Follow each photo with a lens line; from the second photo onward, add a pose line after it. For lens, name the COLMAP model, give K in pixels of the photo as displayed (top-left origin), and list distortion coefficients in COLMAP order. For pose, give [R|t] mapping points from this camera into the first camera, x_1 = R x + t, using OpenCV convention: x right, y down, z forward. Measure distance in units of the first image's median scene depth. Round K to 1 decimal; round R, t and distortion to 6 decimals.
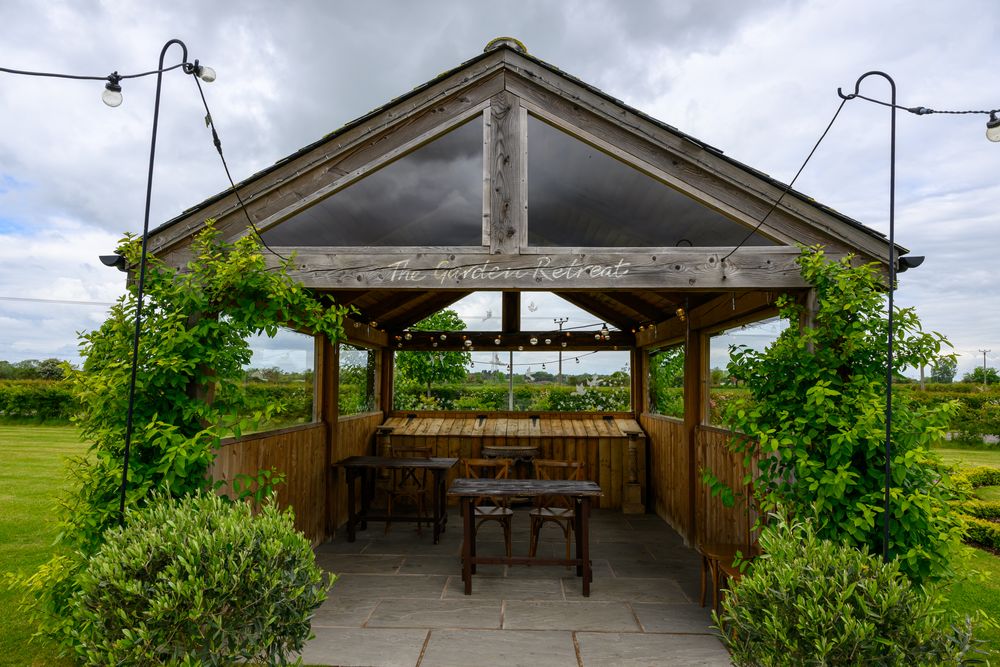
lens RADIAL K [[675.4, 0, 500.0], [0, 675.4, 333.5], [0, 0, 1]] dist [0.000718, -0.000368]
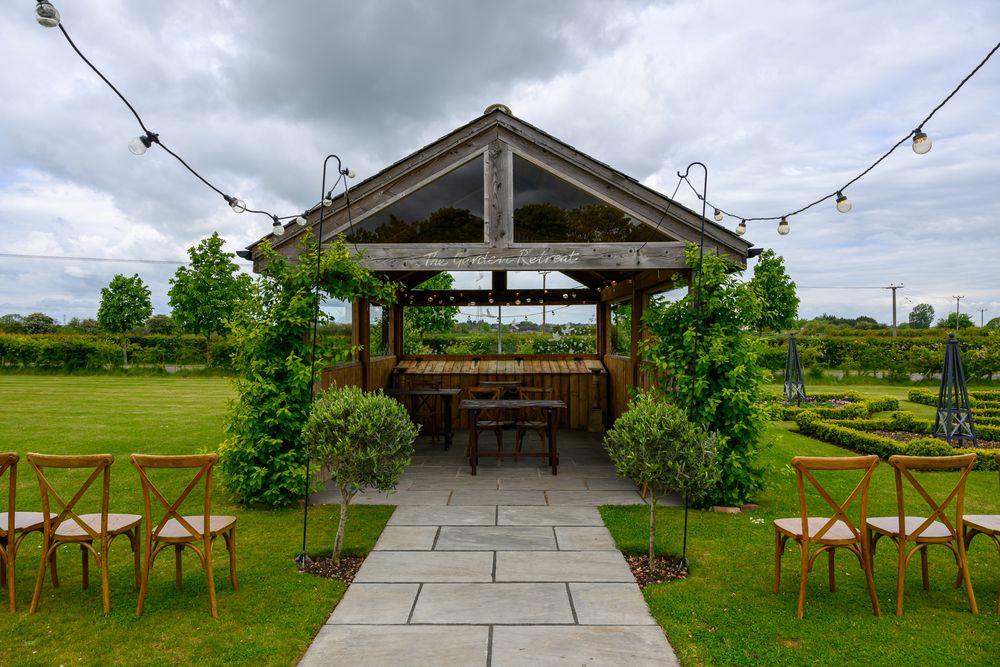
lens RADIAL K [[678.1, 0, 496.5], [0, 678.1, 335.8], [0, 0, 1]] dist [0.001837, -0.002328]
pose [[0.999794, -0.010410, 0.017431, -0.015379], [0.009031, 0.996962, 0.077370, -0.020547], [-0.018183, -0.077197, 0.996850, -0.320367]]
